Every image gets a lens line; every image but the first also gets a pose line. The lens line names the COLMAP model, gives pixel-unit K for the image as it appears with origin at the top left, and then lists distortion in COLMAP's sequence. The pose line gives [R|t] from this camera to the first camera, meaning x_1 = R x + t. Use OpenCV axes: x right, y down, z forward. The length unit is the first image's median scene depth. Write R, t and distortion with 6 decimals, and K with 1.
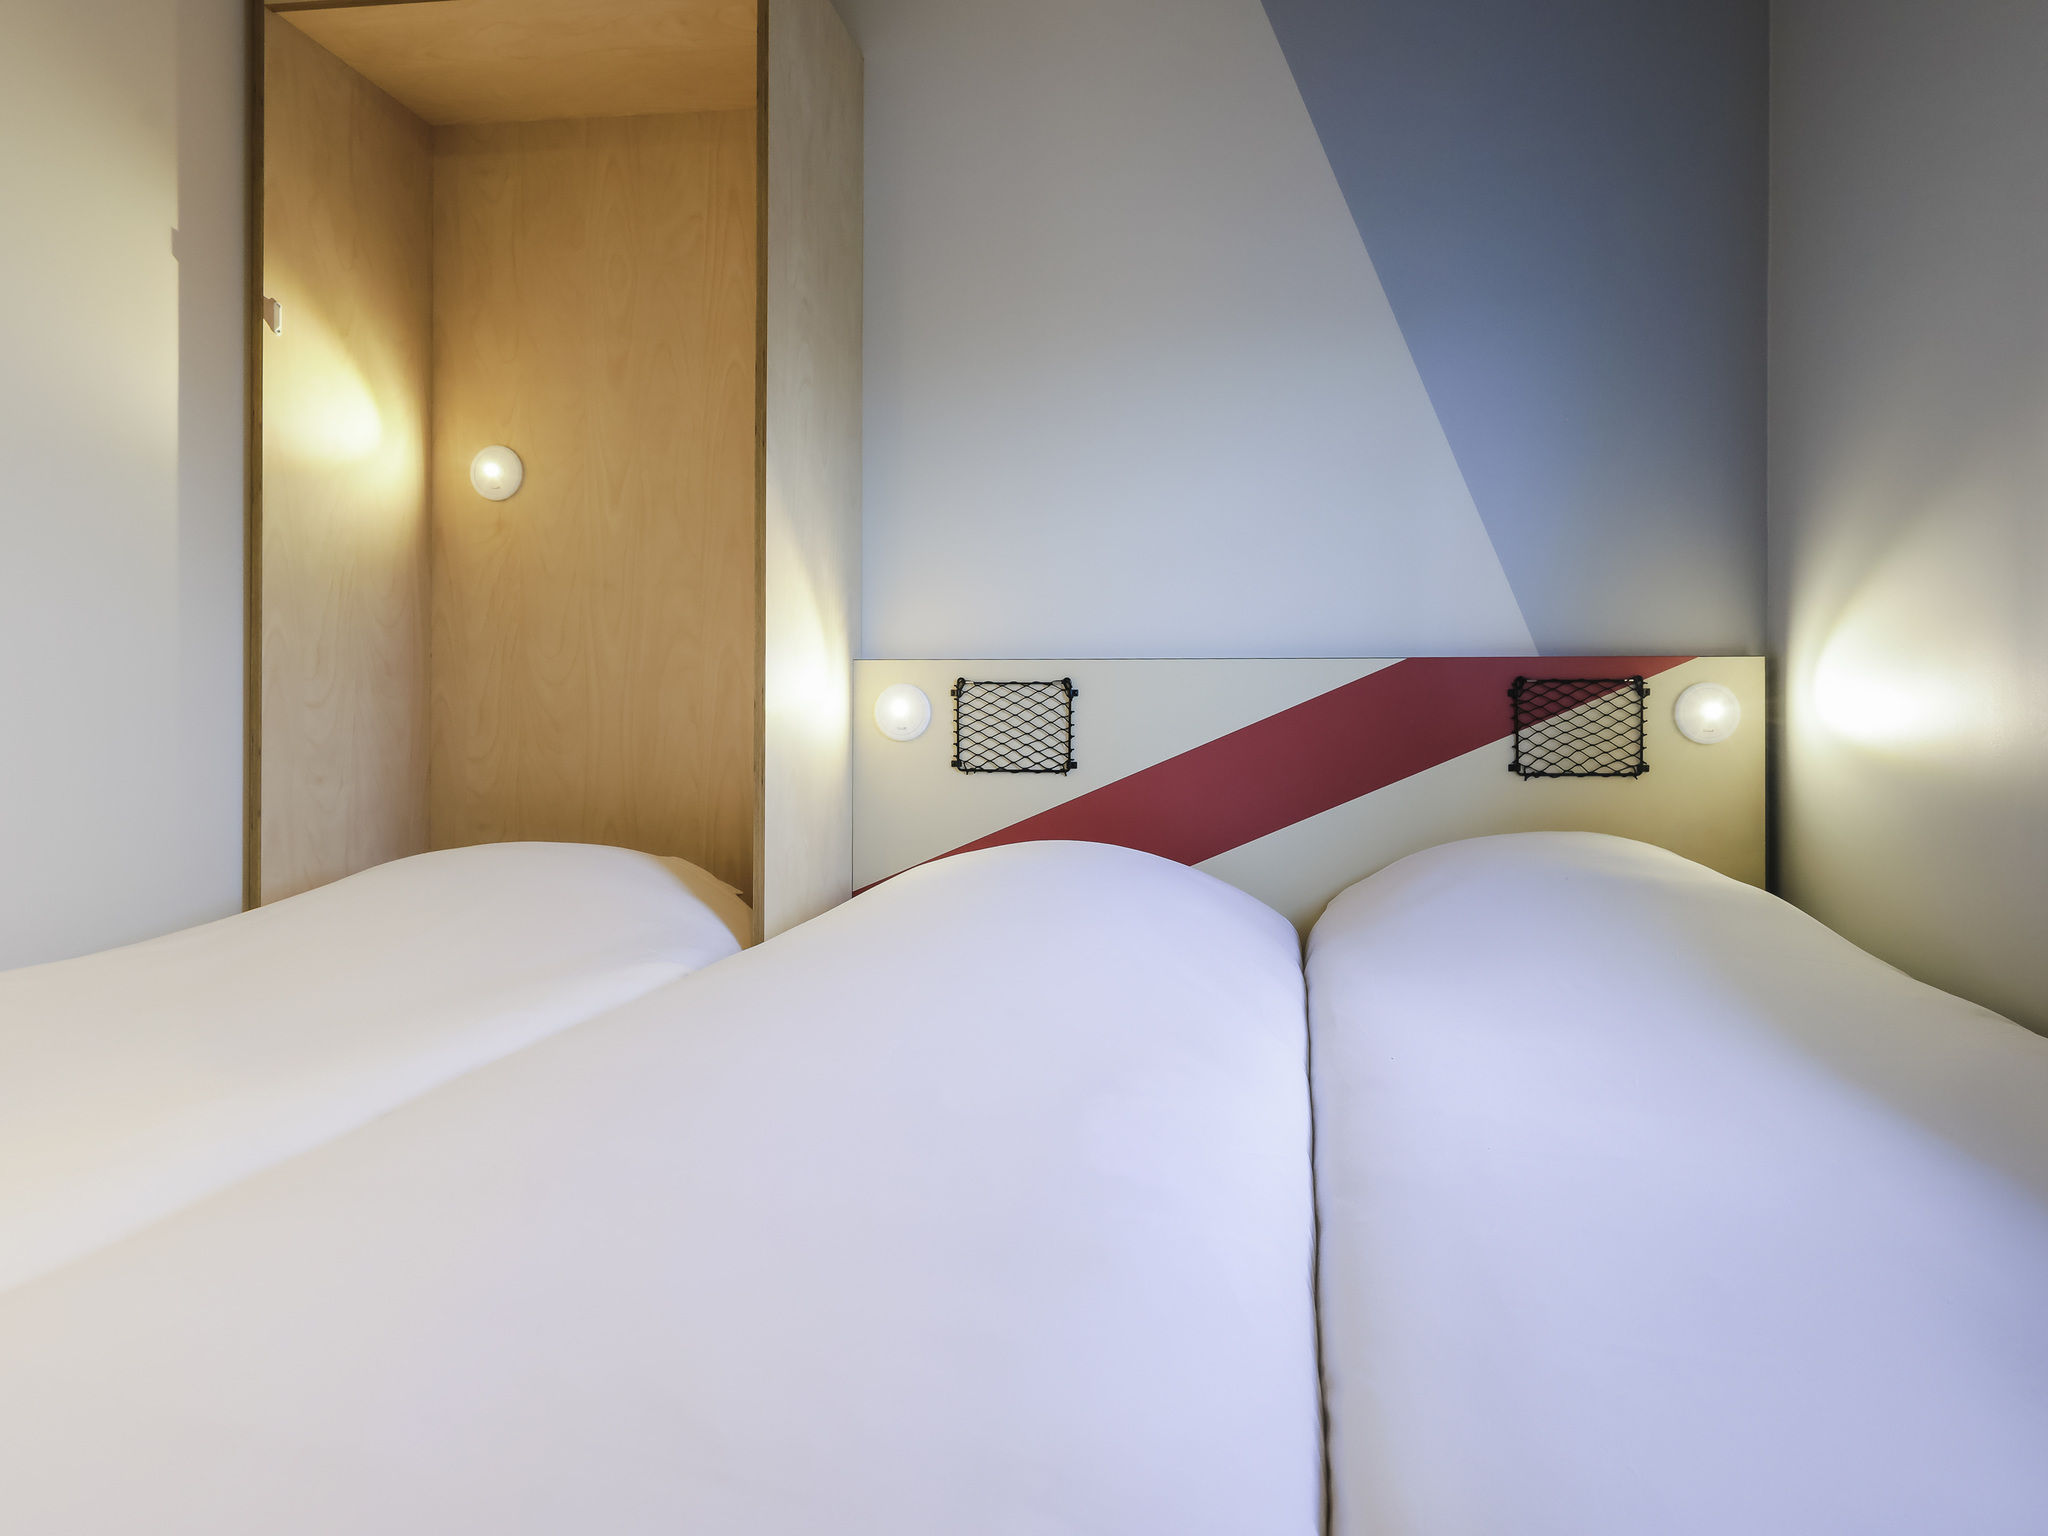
lens RADIAL K [[1096.7, 0, 1133.2], [0, 1096.7, 700.1], [0, 0, 1]] dist [-0.003012, 0.000671]
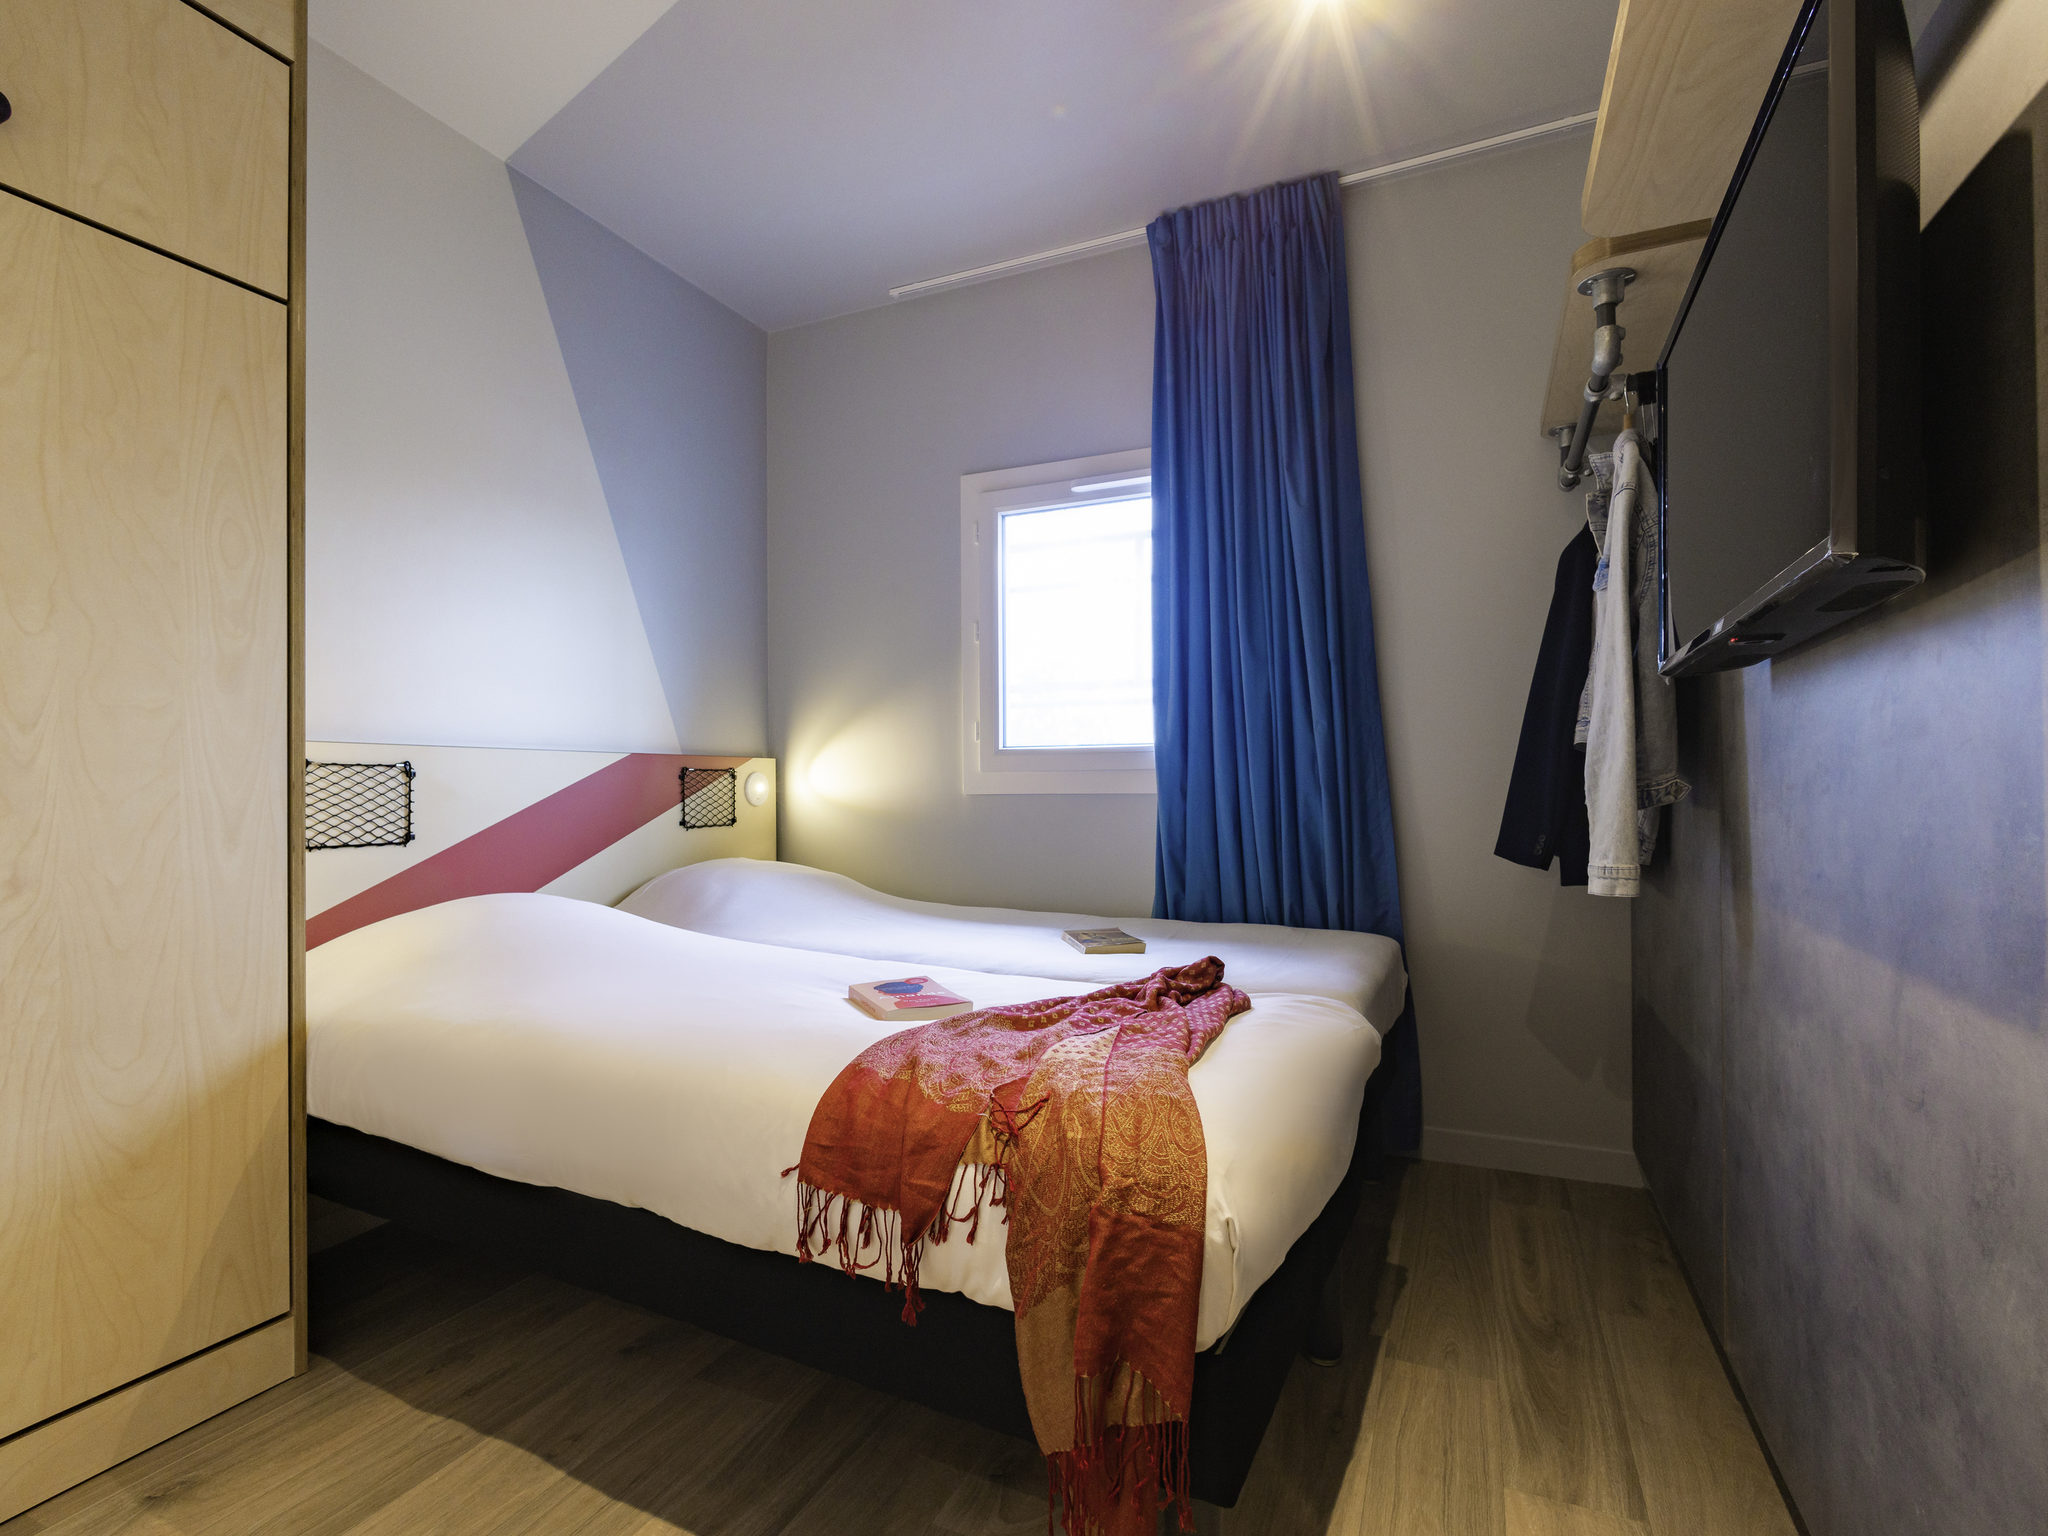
lens RADIAL K [[935.0, 0, 1092.2], [0, 935.0, 795.9], [0, 0, 1]] dist [-0.004365, -0.000718]
pose [[0.269359, -0.013321, 0.962948, -0.804856], [-0.005990, 0.999862, 0.015507, -0.003505], [-0.963021, -0.009946, 0.269242, 0.047908]]
